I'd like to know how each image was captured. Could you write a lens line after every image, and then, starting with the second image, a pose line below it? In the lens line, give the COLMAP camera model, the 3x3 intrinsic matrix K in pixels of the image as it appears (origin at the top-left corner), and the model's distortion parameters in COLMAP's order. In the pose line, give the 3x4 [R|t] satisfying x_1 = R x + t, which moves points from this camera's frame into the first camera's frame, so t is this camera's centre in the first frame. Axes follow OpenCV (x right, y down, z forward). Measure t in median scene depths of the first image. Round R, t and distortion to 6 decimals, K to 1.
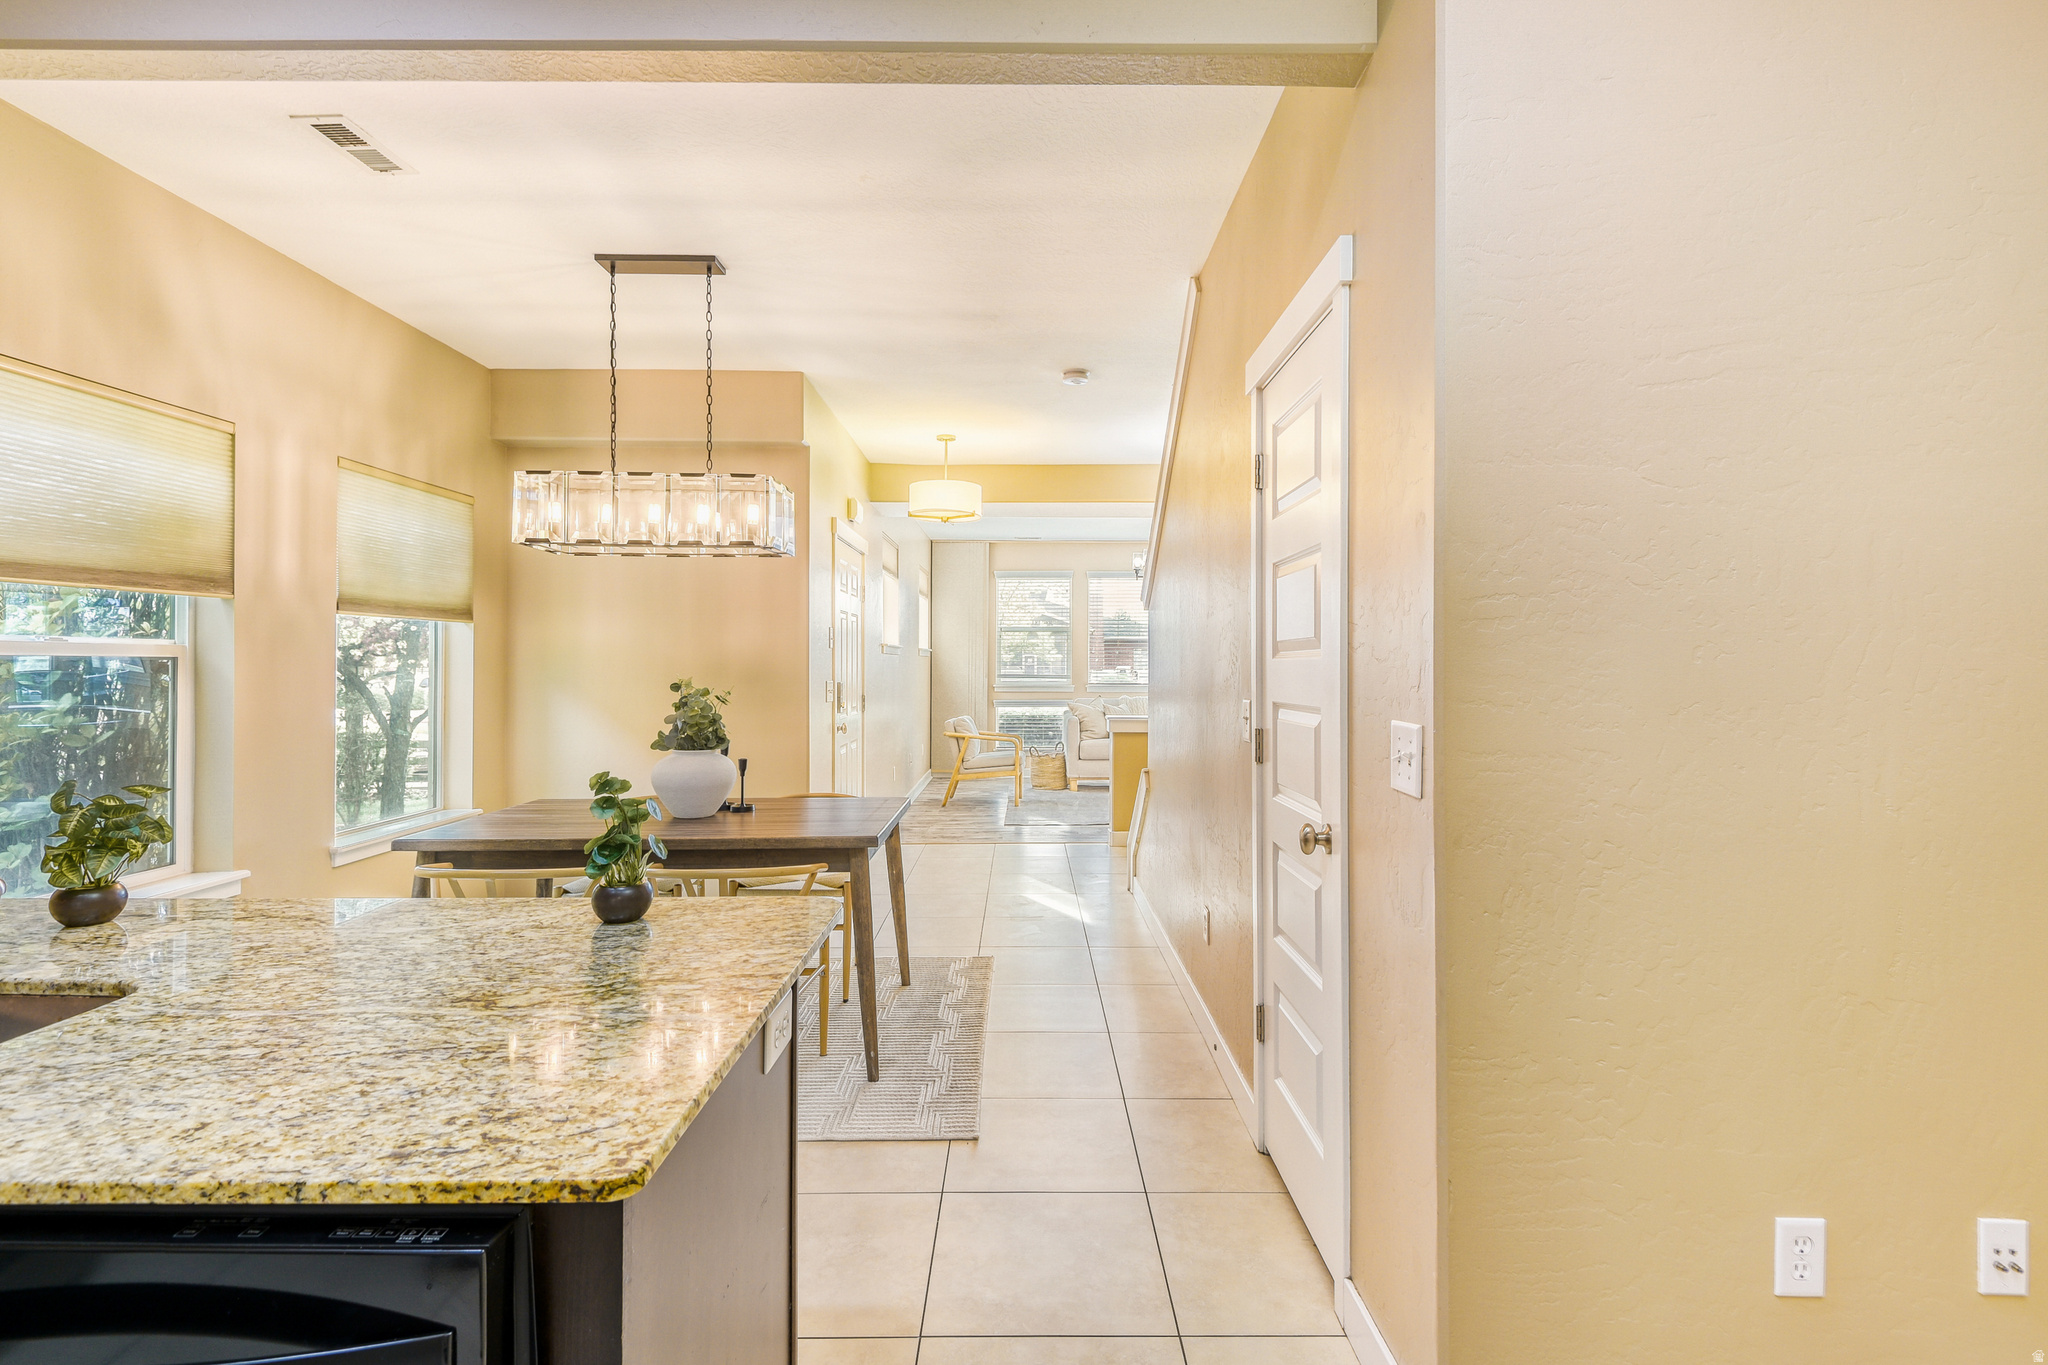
lens RADIAL K [[937.8, 0, 1030.3], [0, 937.8, 660.0], [0, 0, 1]] dist [0.034508, -0.022524]
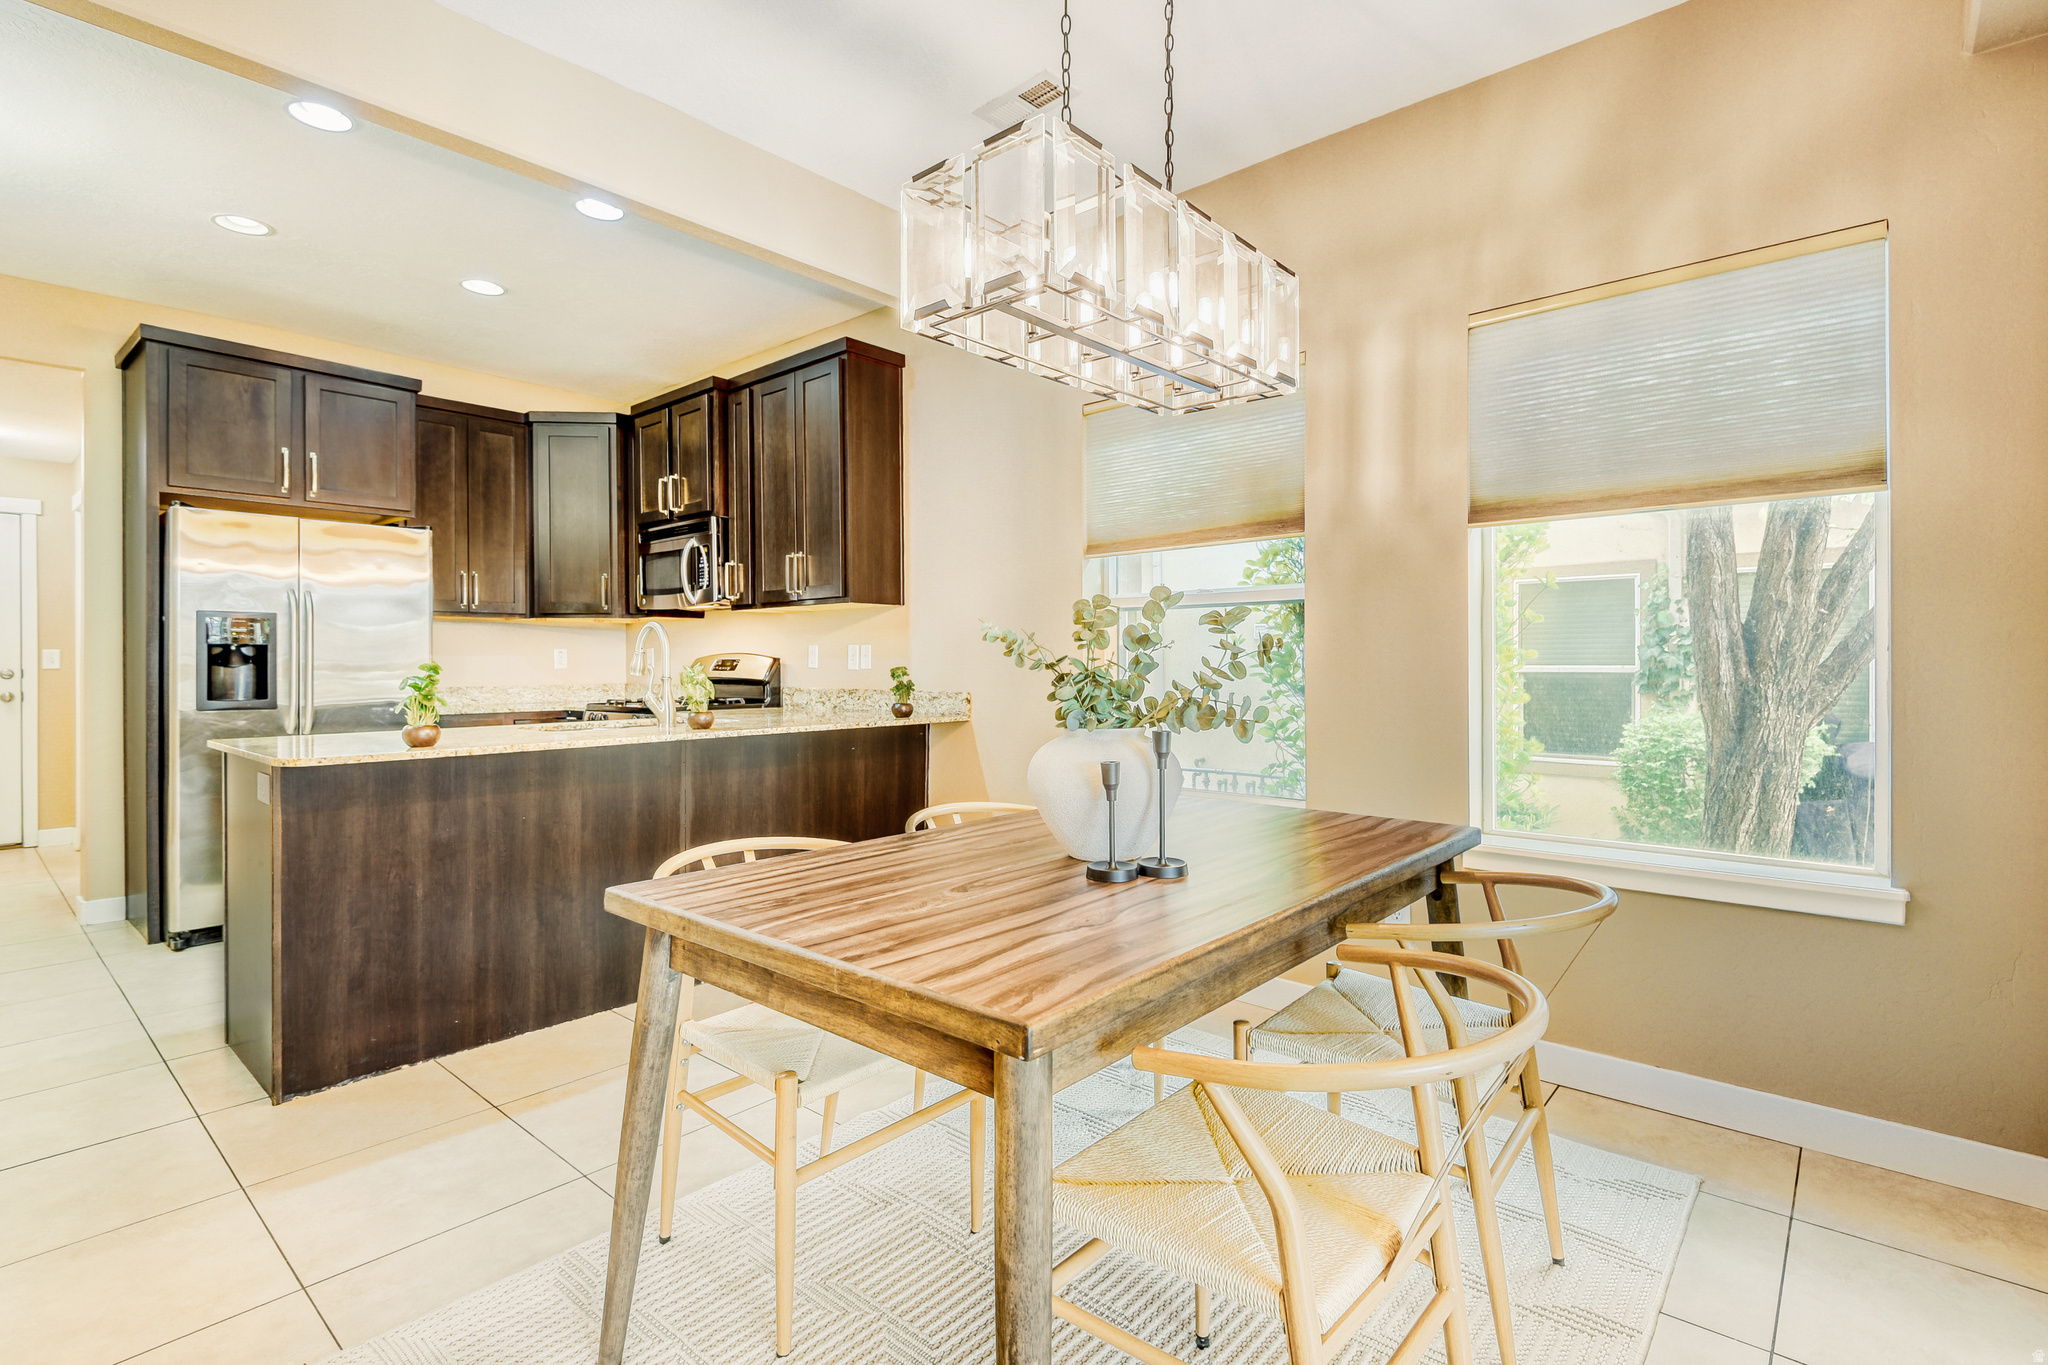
lens RADIAL K [[965.8, 0, 1024.0], [0, 965.8, 682.5], [0, 0, 1]] dist [0.041367, 0.000065]
pose [[-0.662918, 0.017703, -0.748483, 0.087339], [0.009406, 0.999838, 0.015317, 0.060941], [0.748633, 0.003113, -0.662977, 1.302417]]
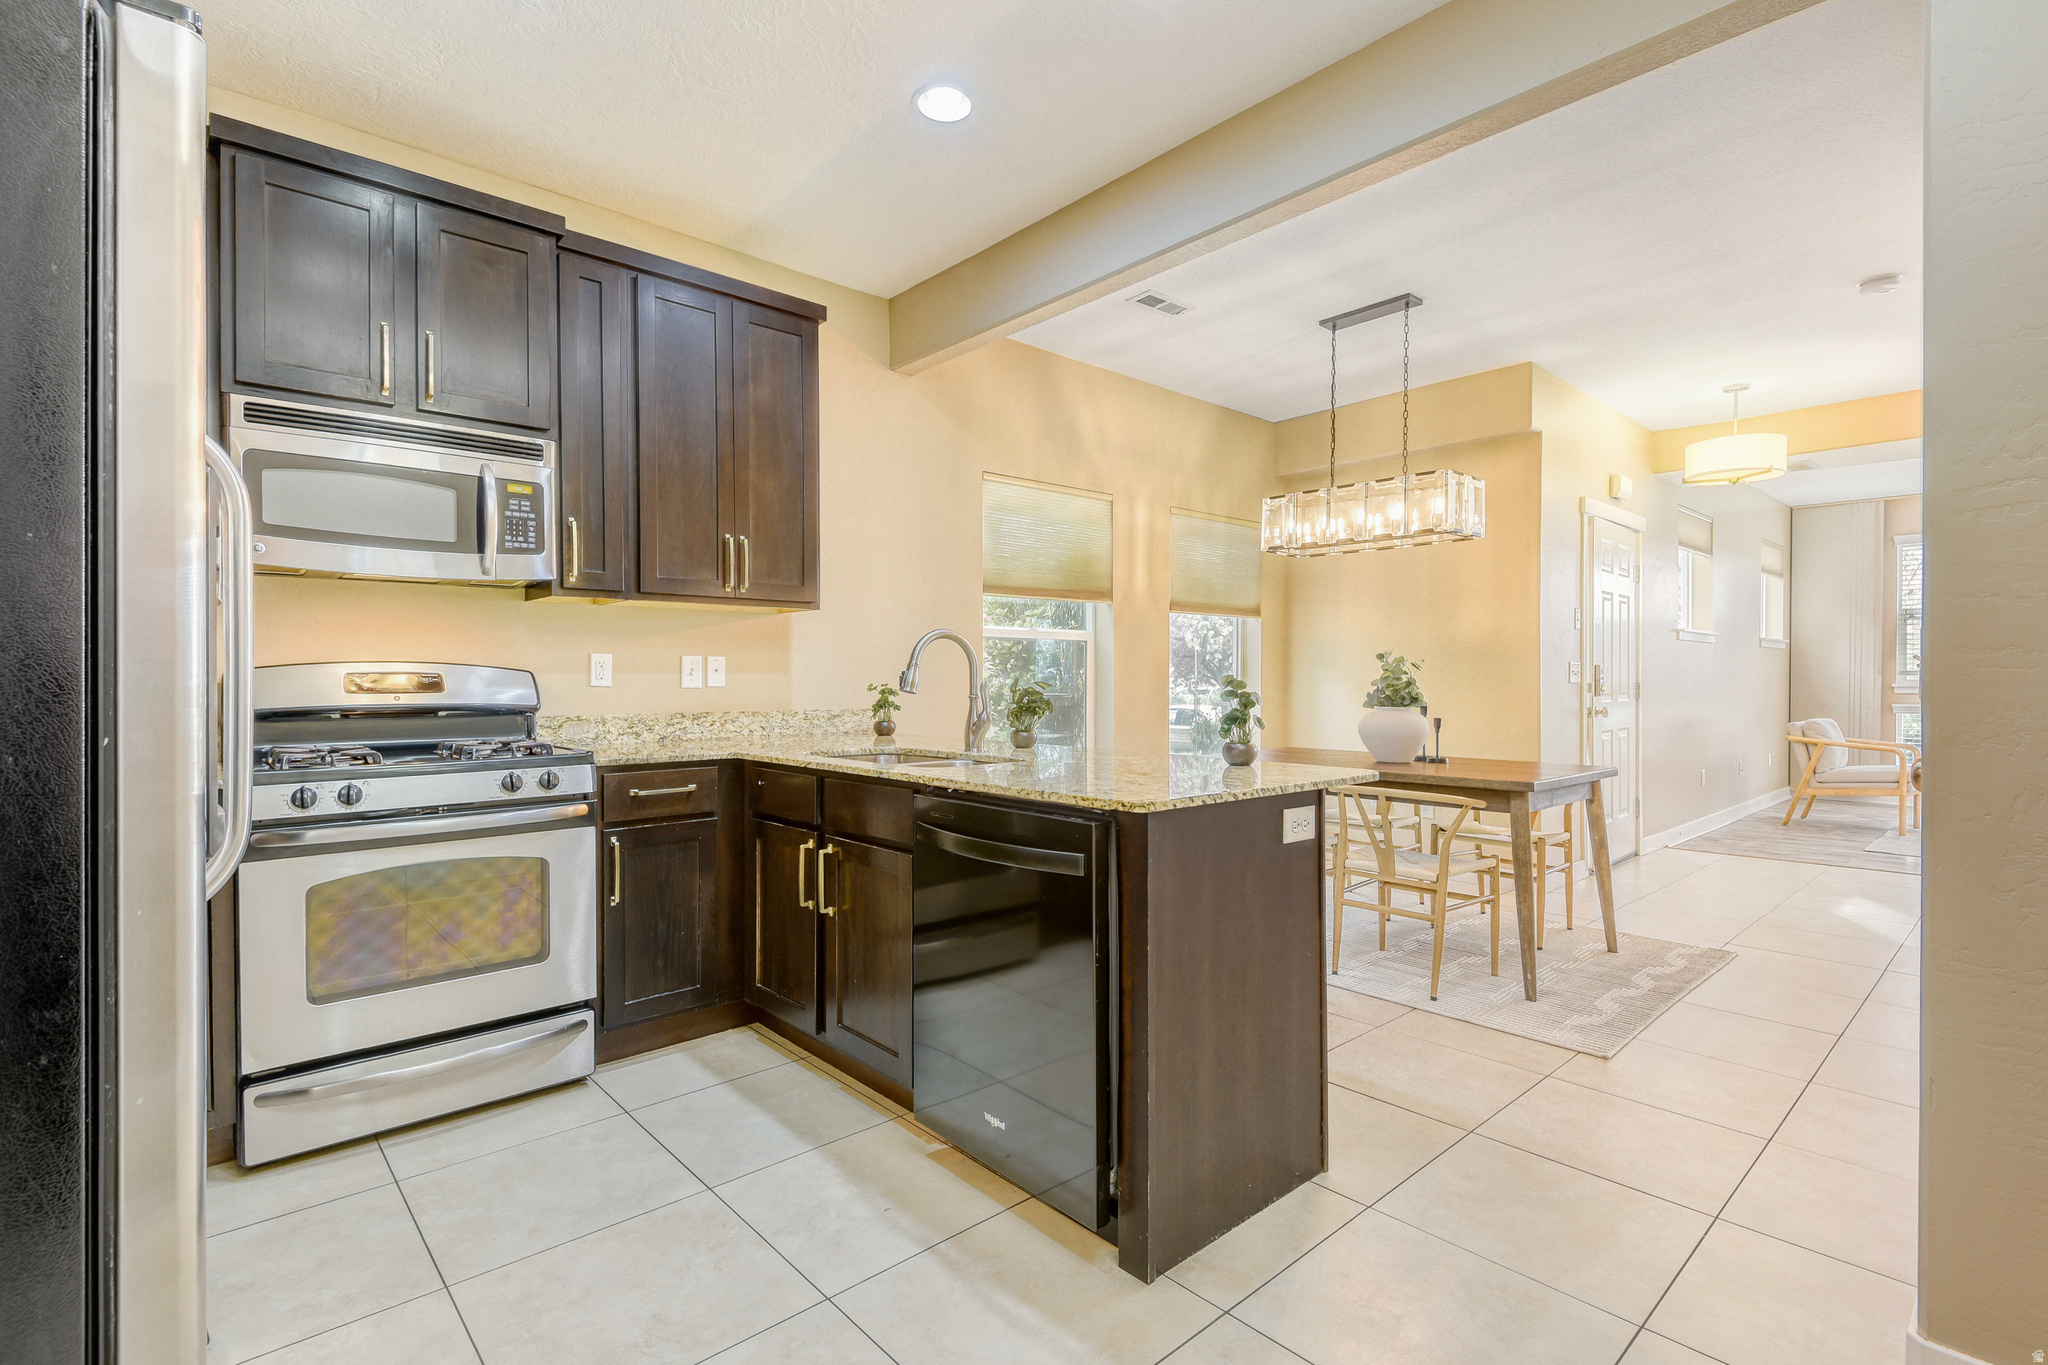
lens RADIAL K [[946.3, 0, 1034.1], [0, 946.3, 681.9], [0, 0, 1]] dist [-0.001323, -0.000434]
pose [[0.668921, -0.000626, -0.743333, 0.232918], [0.007821, 0.999950, 0.006196, 0.050522], [0.743292, -0.009958, 0.668893, -0.151192]]
